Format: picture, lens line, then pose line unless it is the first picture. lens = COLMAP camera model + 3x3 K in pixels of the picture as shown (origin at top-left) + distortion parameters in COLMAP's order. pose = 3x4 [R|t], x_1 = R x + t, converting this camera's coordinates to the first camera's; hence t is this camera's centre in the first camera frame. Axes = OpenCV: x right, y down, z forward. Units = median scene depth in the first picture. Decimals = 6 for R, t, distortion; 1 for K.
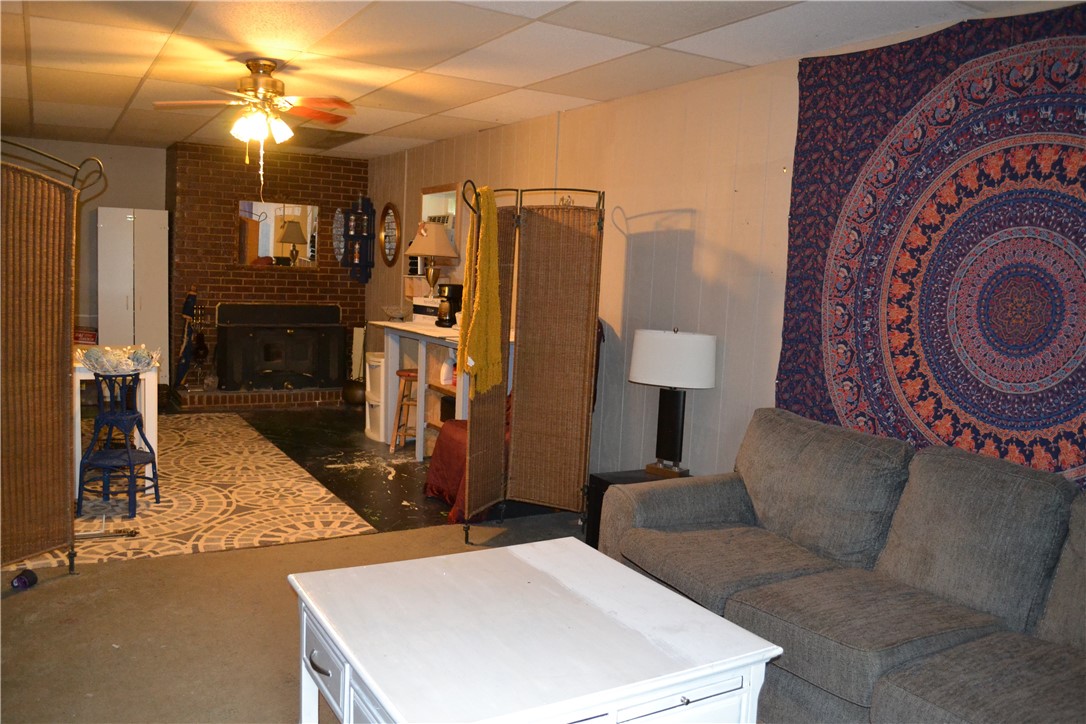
lens RADIAL K [[871.7, 0, 535.8], [0, 871.7, 367.1], [0, 0, 1]] dist [-0.076884, 0.008255]
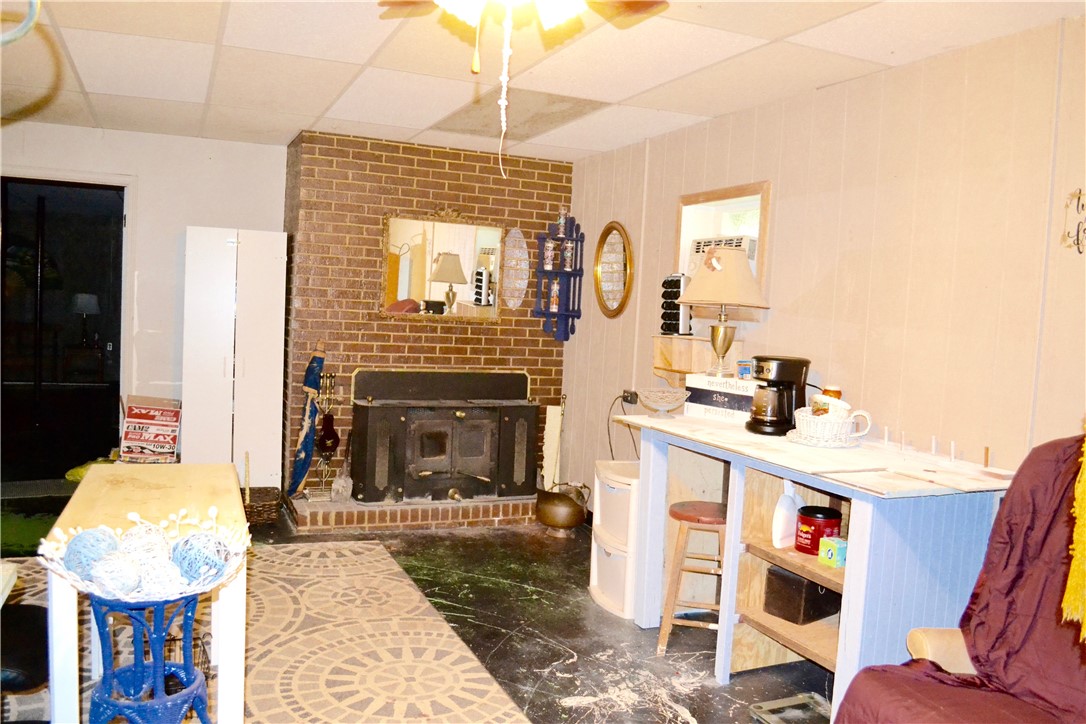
lens RADIAL K [[871.7, 0, 535.8], [0, 871.7, 367.1], [0, 0, 1]] dist [-0.076884, 0.008255]
pose [[0.991856, 0.014805, -0.126500, -0.142717], [-0.020838, 0.998701, -0.046499, -0.047361], [0.125647, 0.048756, 0.990876, 0.345380]]
